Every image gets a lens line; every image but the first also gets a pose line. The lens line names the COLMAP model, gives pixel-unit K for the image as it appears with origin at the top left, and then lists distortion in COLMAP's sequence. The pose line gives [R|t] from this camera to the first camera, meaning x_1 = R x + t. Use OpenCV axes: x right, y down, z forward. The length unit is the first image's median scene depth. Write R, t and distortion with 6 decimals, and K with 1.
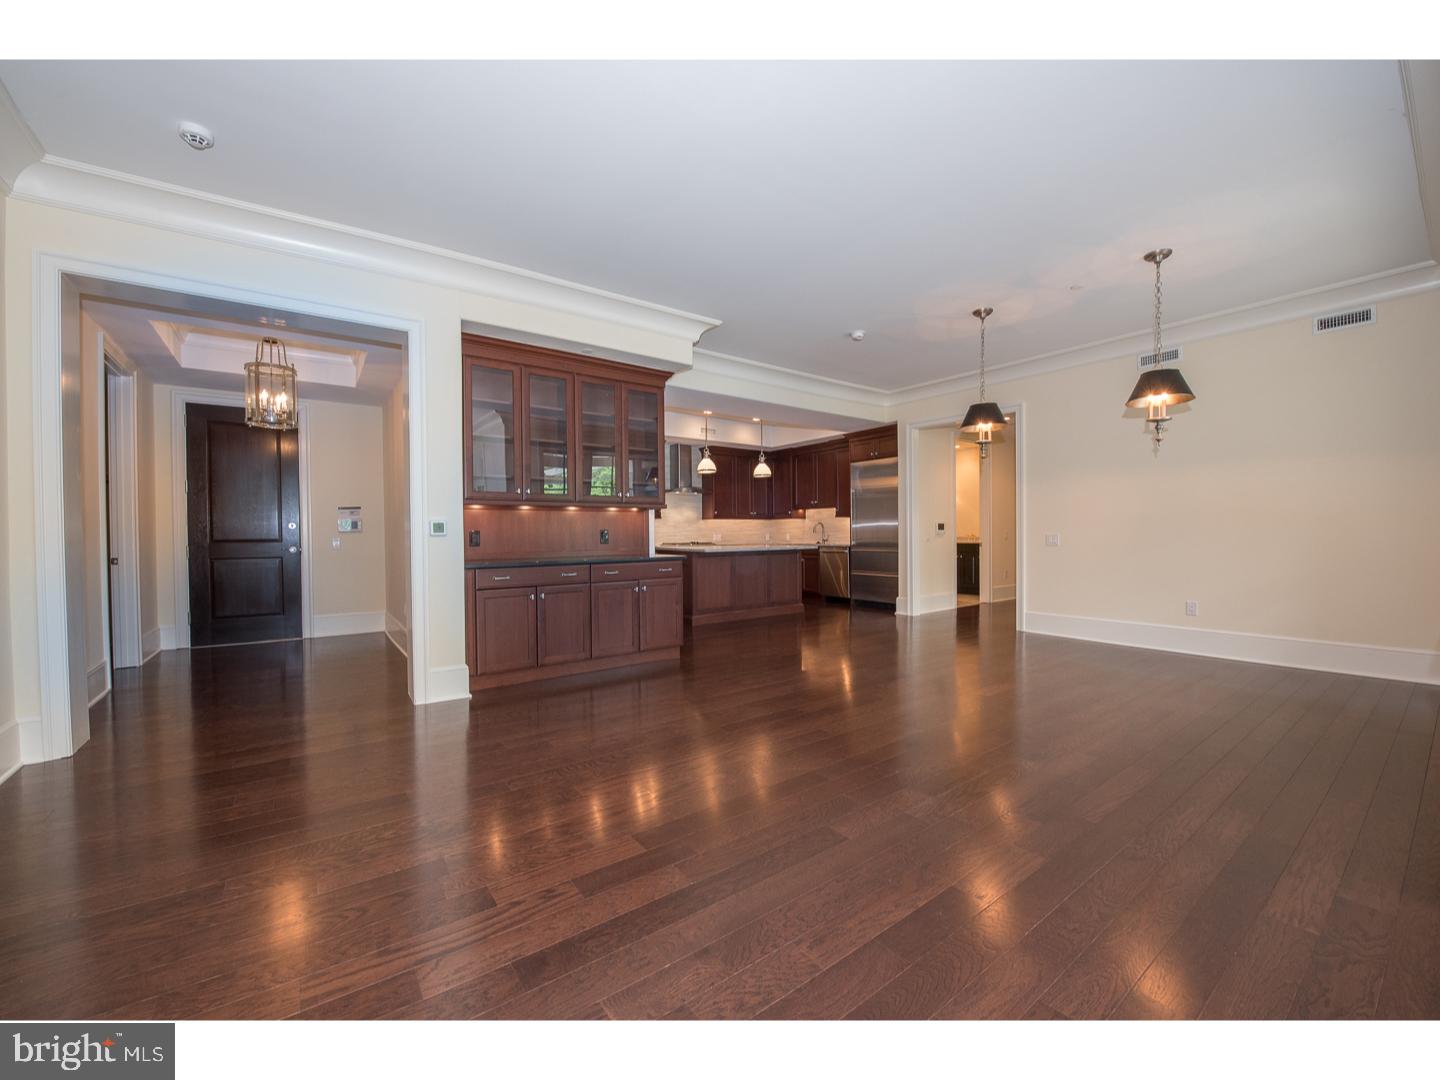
lens RADIAL K [[578.7, 0, 720.0], [0, 578.7, 540.0], [0, 0, 1]] dist [-0.020546, -0.000268]
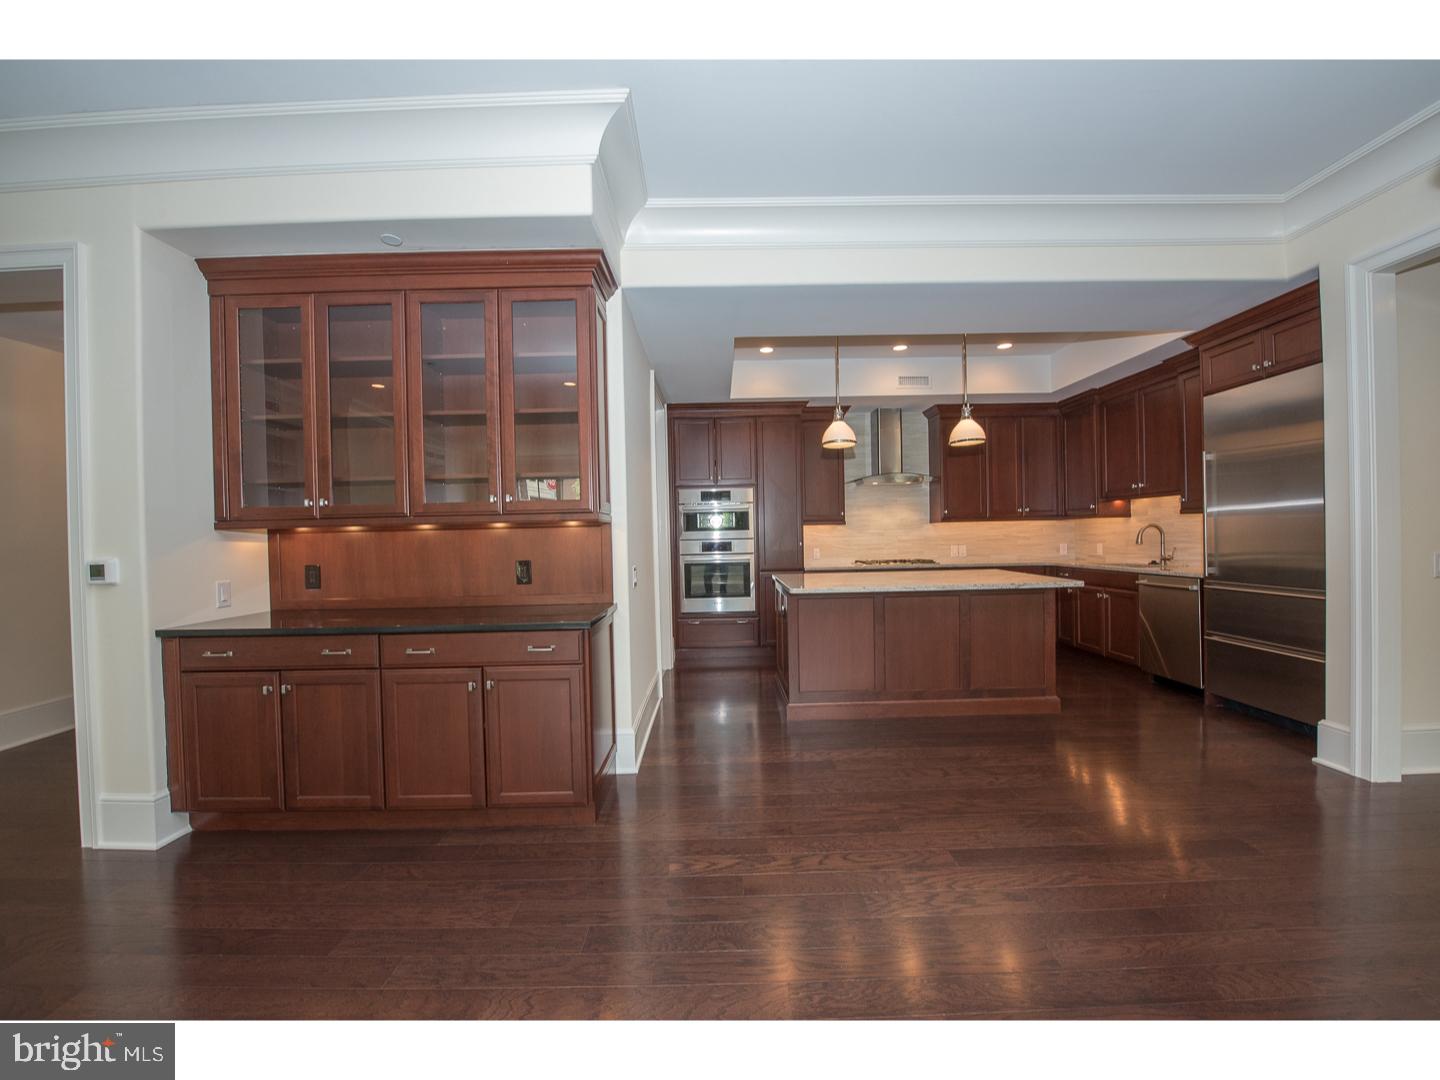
lens RADIAL K [[578.7, 0, 720.0], [0, 578.7, 540.0], [0, 0, 1]] dist [-0.020546, -0.000268]
pose [[0.806844, -0.004113, -0.590751, 0.181394], [0.007439, 0.999967, 0.003197, -0.023207], [0.590718, -0.006974, 0.806848, 0.400951]]
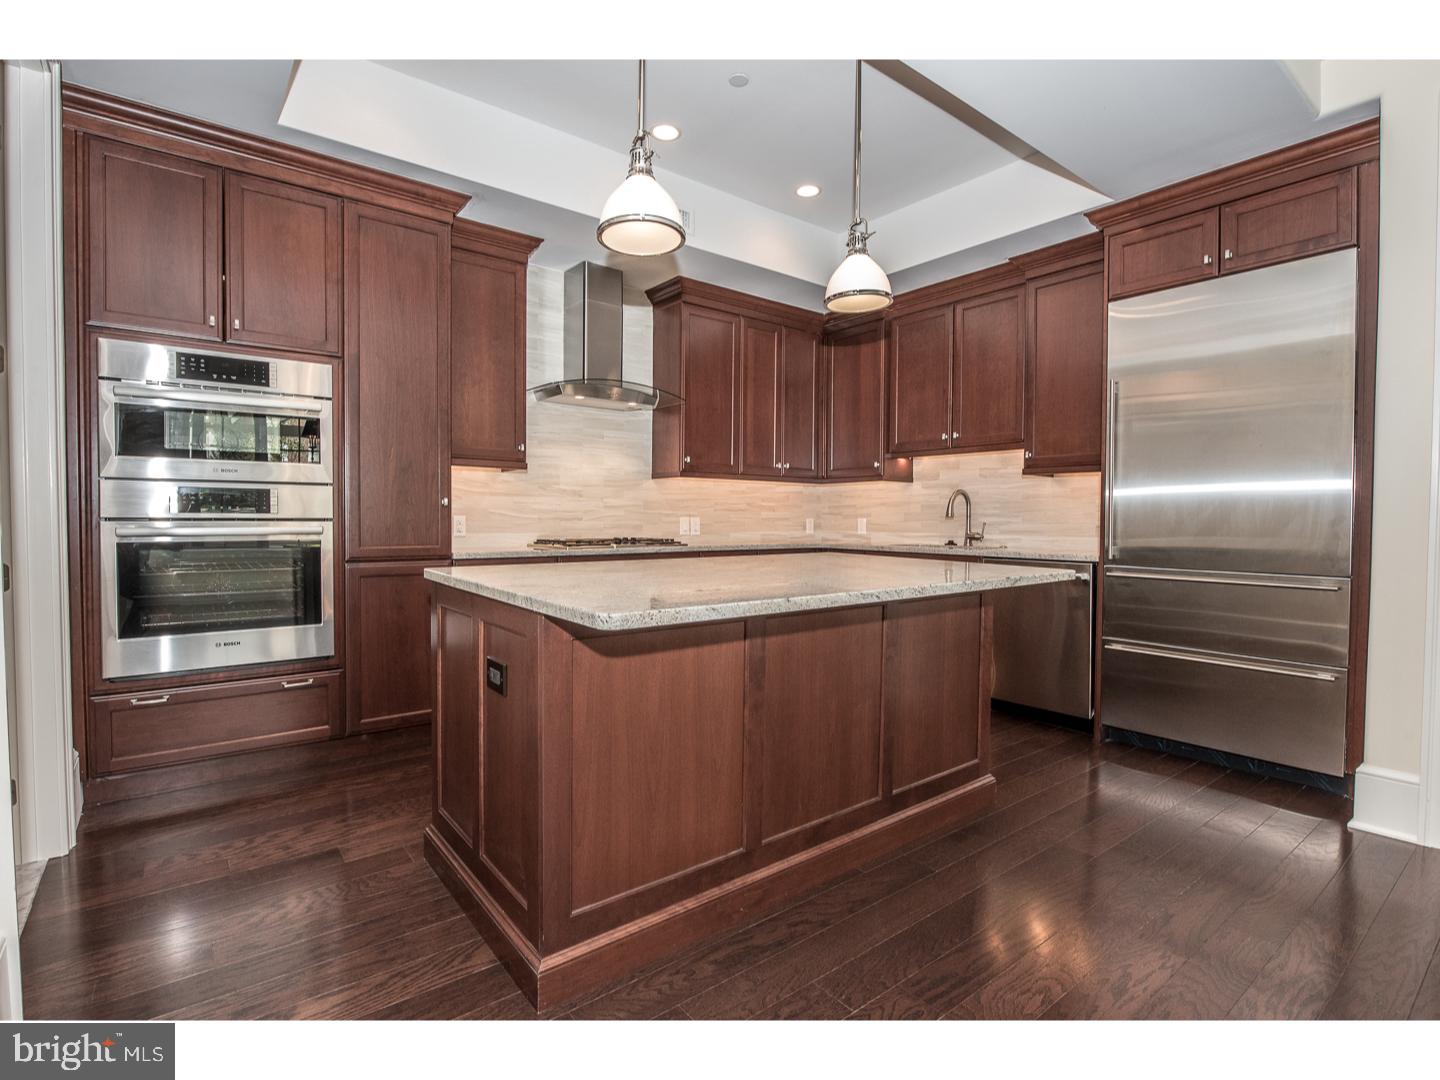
lens RADIAL K [[703.5, 0, 720.0], [0, 703.5, 540.0], [0, 0, 1]] dist [0.001905, 0.000595]
pose [[0.999148, 0.015417, 0.038289, -0.003376], [-0.016293, 0.999610, 0.022663, -0.006597], [-0.037924, -0.023267, 0.999010, 0.608409]]
